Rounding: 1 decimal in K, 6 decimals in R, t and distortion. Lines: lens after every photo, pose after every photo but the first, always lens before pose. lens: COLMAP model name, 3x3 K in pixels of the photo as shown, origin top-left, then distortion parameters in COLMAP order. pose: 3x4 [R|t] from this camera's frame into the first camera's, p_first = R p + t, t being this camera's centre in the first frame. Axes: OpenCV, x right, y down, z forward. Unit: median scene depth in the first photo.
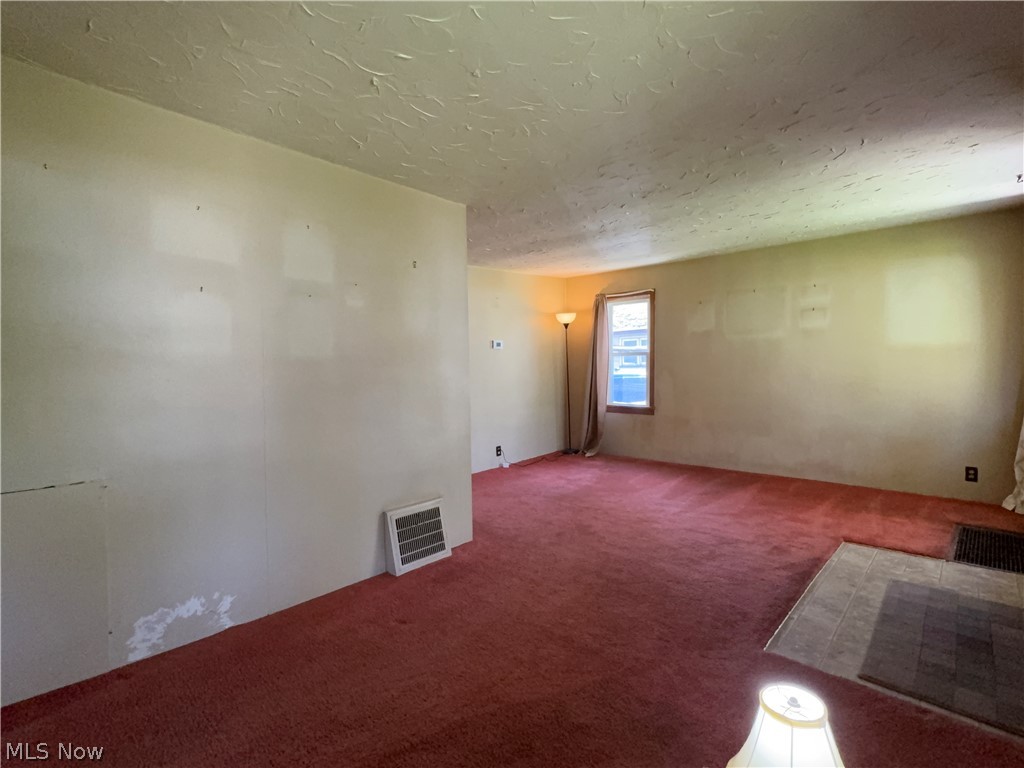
lens RADIAL K [[495.7, 0, 509.9], [0, 495.7, 384.7], [0, 0, 1]] dist [0.000734, 0.000652]
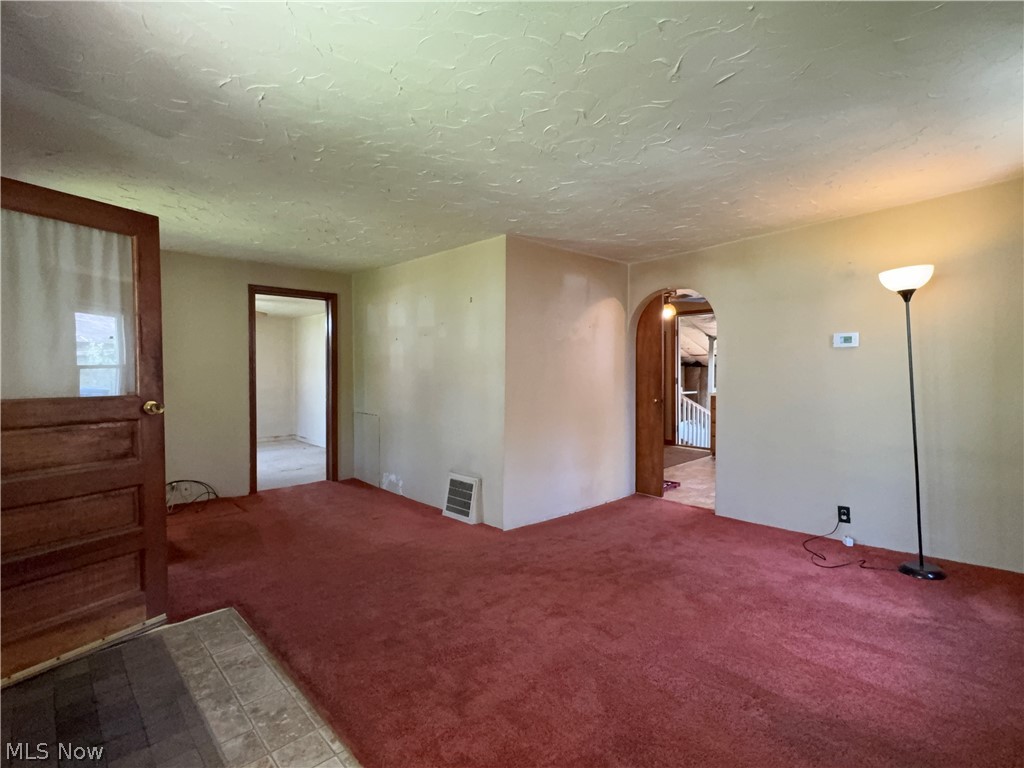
lens RADIAL K [[495.7, 0, 509.9], [0, 495.7, 382.2], [0, 0, 1]] dist [0.000734, 0.000652]
pose [[-0.061673, 0.035654, -0.997459, 1.384383], [-0.033304, 0.998732, 0.037758, -0.086909], [0.997541, 0.035548, -0.060407, 1.427937]]
